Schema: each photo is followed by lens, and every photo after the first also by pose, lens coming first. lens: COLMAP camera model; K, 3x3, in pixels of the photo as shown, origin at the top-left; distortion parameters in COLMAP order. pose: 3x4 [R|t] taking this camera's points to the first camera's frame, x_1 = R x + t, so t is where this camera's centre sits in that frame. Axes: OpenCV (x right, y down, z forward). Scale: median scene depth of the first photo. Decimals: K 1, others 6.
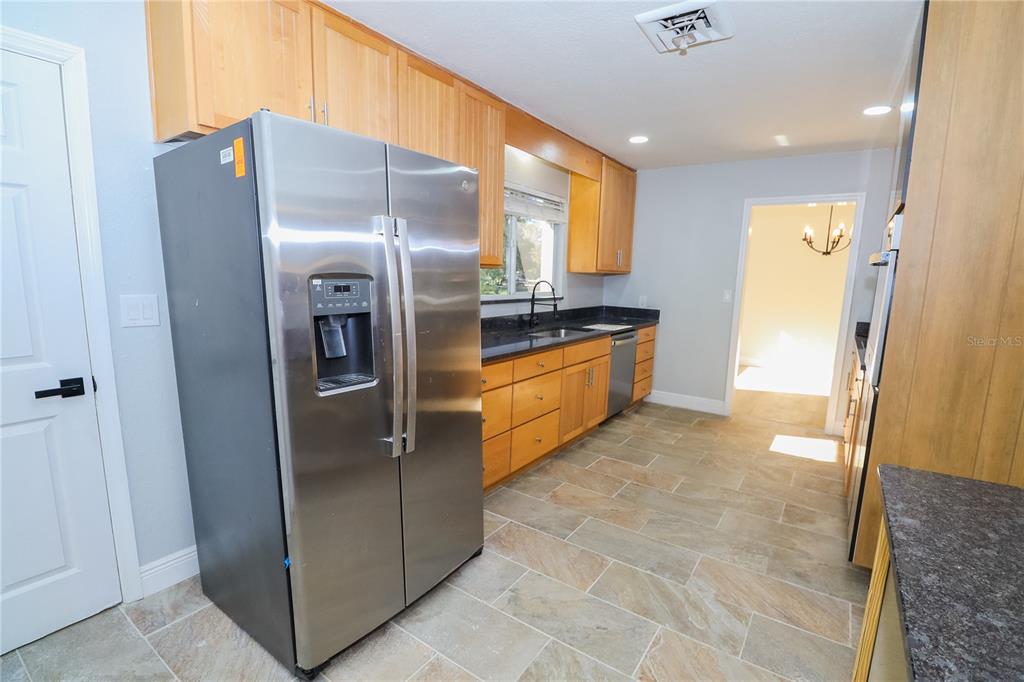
lens RADIAL K [[466.9, 0, 512.0], [0, 466.9, 341.0], [0, 0, 1]] dist [0.003271, 0.000295]
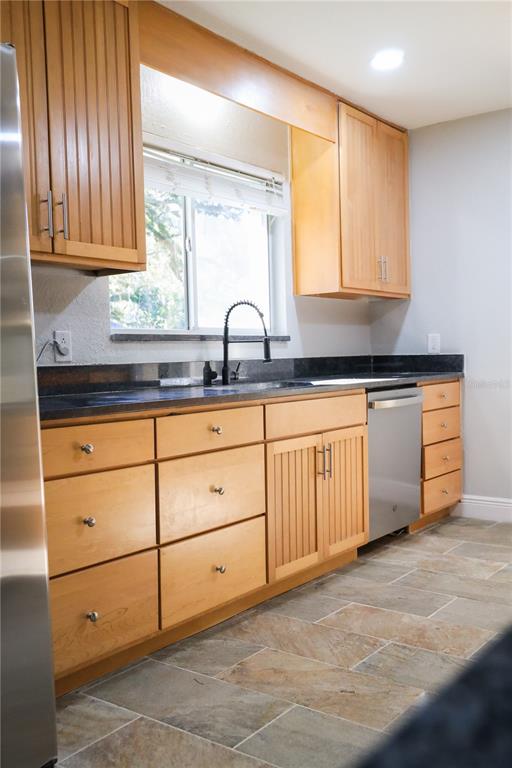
lens RADIAL K [[739.6, 0, 256.0], [0, 739.6, 384.0], [0, 0, 1]] dist [0.034206, 0.002281]
pose [[0.997642, -0.052794, -0.043844, 0.119606], [0.047762, 0.992915, -0.108807, 0.072459], [0.049277, 0.106456, 0.993096, 0.086305]]
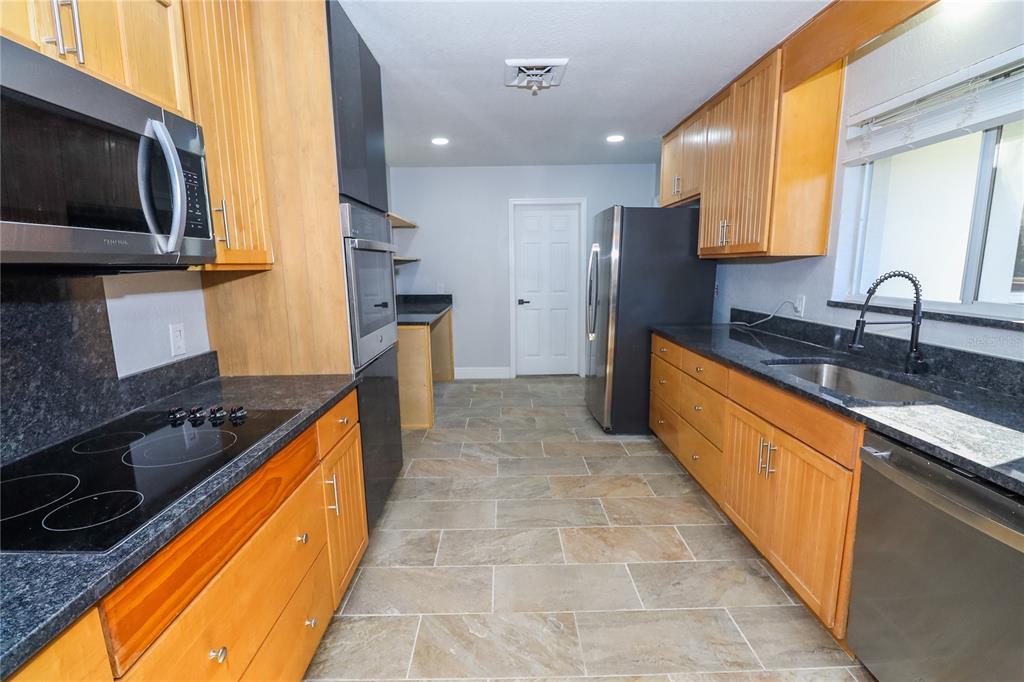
lens RADIAL K [[466.9, 0, 512.0], [0, 466.9, 341.0], [0, 0, 1]] dist [0.003271, 0.000295]
pose [[-0.805488, 0.074738, -0.587880, 0.650397], [-0.096090, 0.962416, 0.254011, -0.141573], [0.584770, 0.261092, -0.768033, 1.126982]]
